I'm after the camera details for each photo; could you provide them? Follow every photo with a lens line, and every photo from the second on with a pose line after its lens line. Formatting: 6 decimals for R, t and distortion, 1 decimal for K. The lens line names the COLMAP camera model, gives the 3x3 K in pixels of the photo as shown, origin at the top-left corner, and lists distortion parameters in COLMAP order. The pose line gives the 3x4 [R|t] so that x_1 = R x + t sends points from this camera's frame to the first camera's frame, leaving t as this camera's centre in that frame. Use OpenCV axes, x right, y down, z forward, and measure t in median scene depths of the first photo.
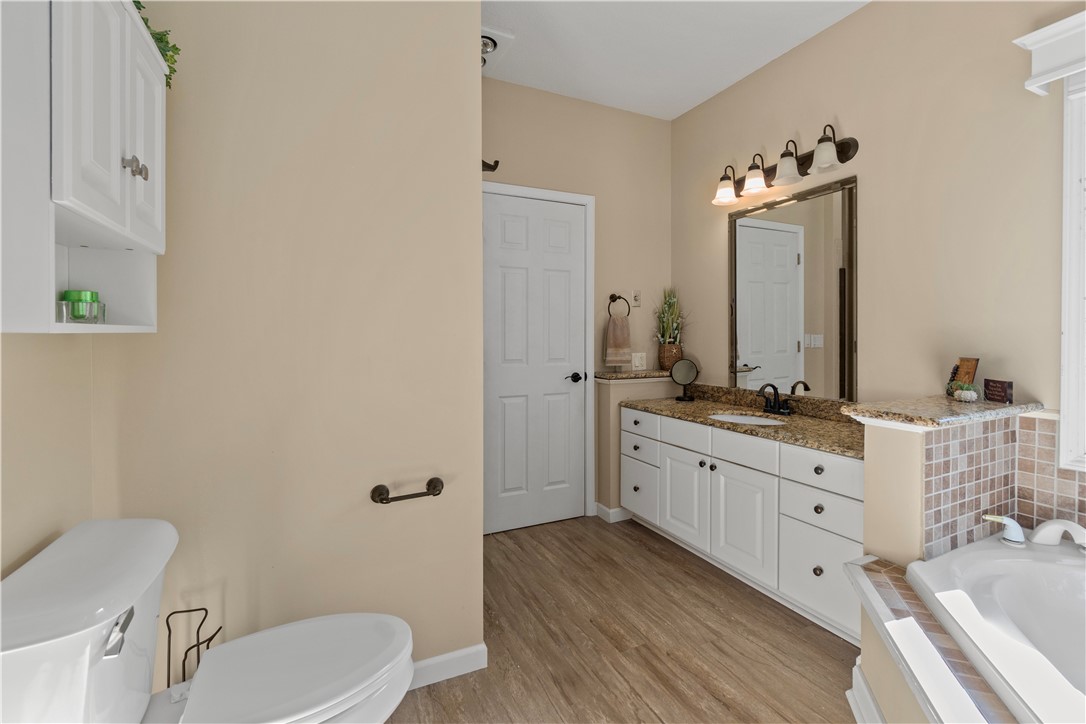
lens RADIAL K [[478.4, 0, 543.4], [0, 478.4, 341.6], [0, 0, 1]] dist [-0.000840, 0.000216]
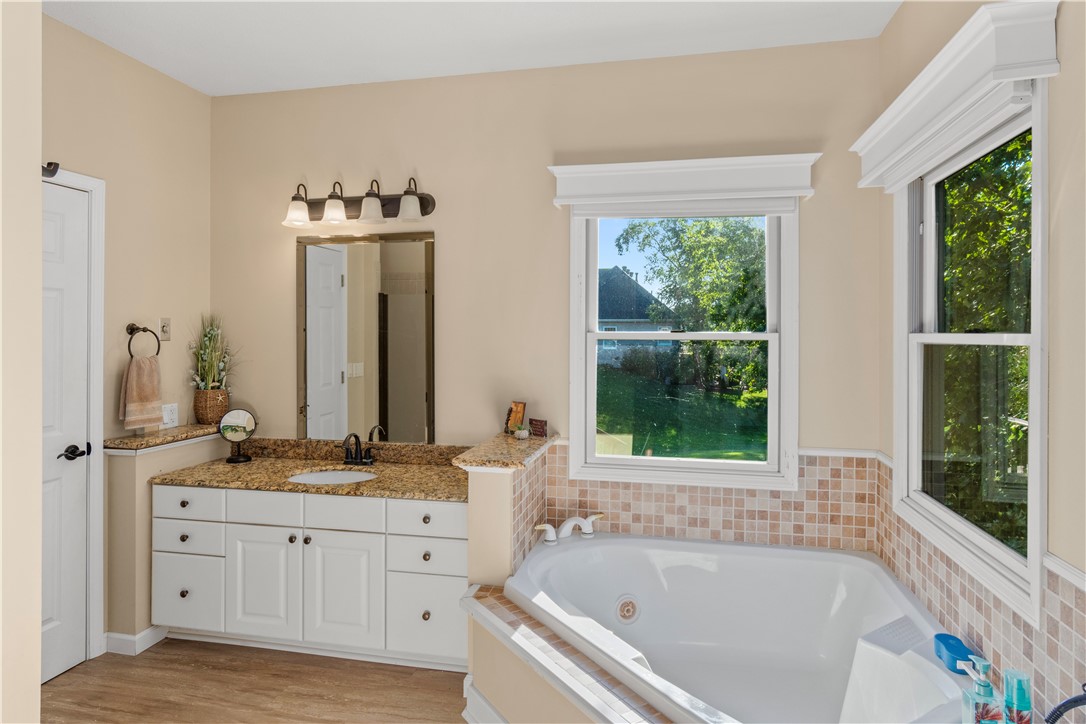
lens RADIAL K [[627.3, 0, 543.6], [0, 627.3, 335.3], [0, 0, 1]] dist [0.001537, 0.001158]
pose [[0.613891, 0.001241, 0.789390, -0.249703], [0.006094, 0.999962, -0.006311, -0.088309], [-0.789367, 0.008685, 0.613860, -0.040132]]
